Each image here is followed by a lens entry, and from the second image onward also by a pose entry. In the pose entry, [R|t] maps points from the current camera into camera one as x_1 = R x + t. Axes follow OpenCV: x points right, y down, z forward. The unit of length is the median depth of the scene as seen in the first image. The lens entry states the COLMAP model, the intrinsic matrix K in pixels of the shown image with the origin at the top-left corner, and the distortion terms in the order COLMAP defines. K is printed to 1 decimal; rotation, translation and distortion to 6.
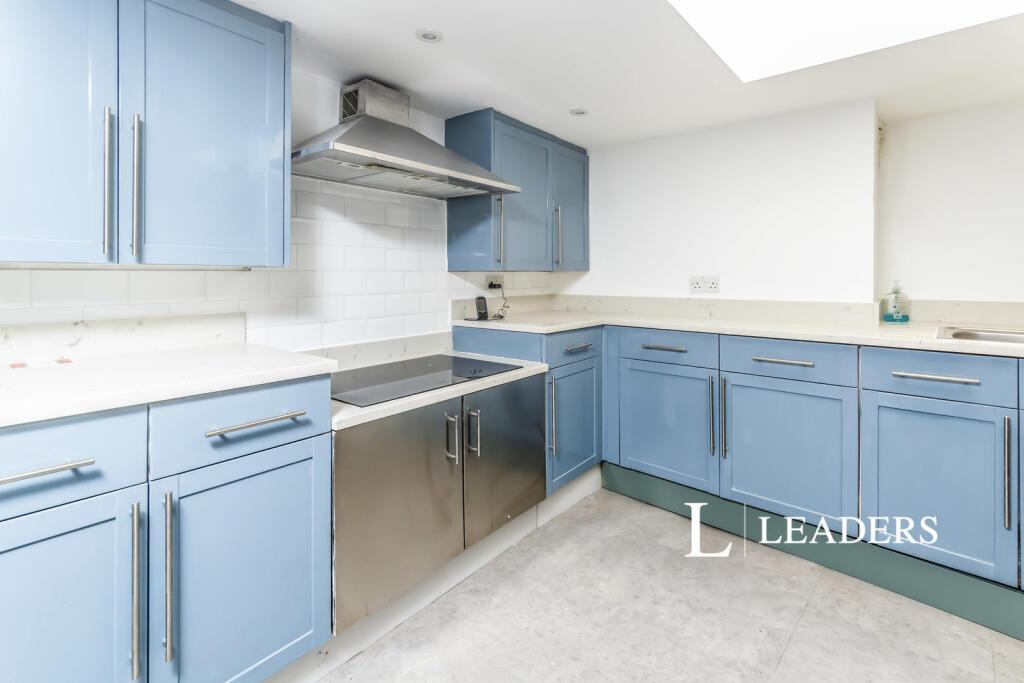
lens RADIAL K [[479.6, 0, 512.2], [0, 479.6, 271.0], [0, 0, 1]] dist [0.000668, -0.000208]
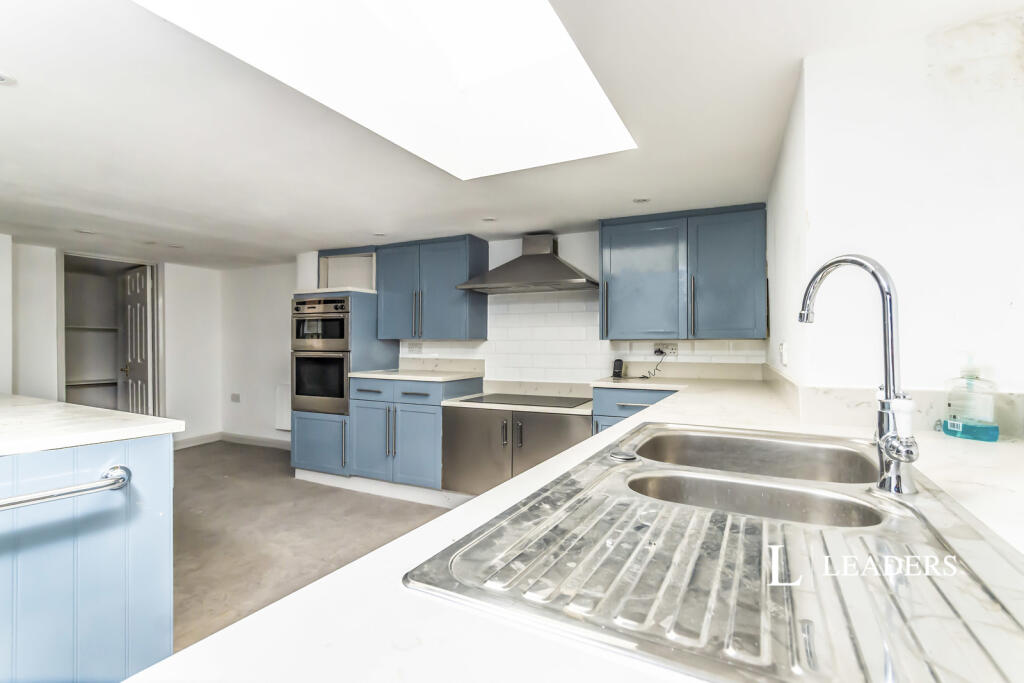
lens RADIAL K [[463.2, 0, 512.0], [0, 463.2, 341.5], [0, 0, 1]] dist [0.001530, 0.000217]
pose [[0.229290, 0.000378, -0.973358, 1.222525], [0.008515, 0.999961, 0.002394, -0.004798], [0.973321, -0.008837, 0.229278, 0.474389]]
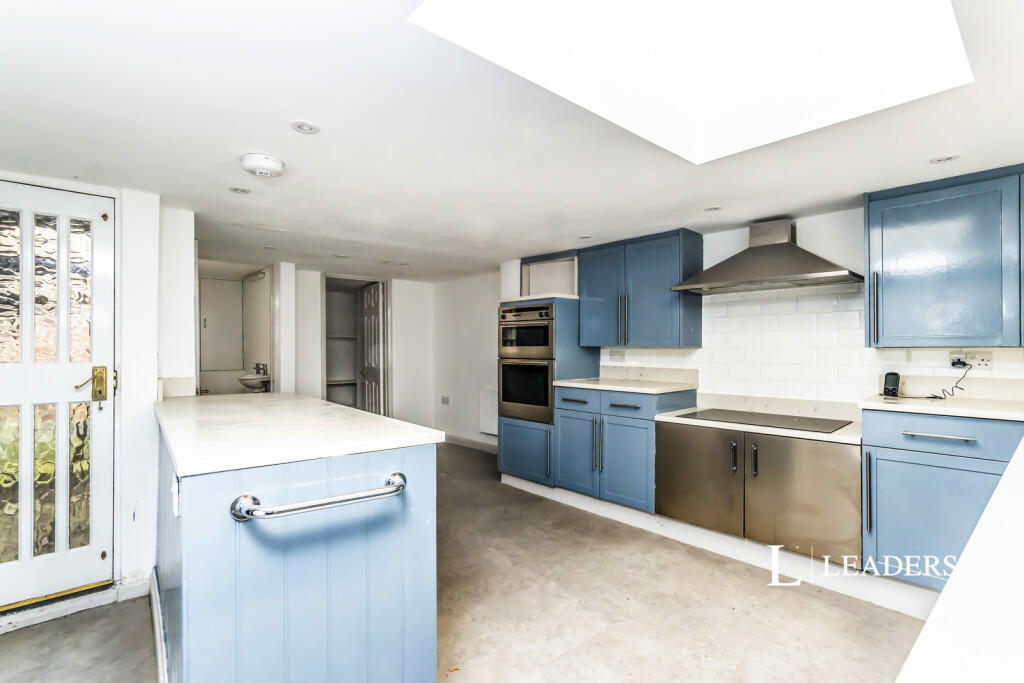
lens RADIAL K [[482.6, 0, 512.7], [0, 482.6, 345.0], [0, 0, 1]] dist [-0.001064, -0.000172]
pose [[-0.149056, -0.003705, -0.988822, 1.167638], [0.009779, 0.999939, -0.005221, -0.012270], [0.988780, -0.010448, -0.149011, 0.398074]]
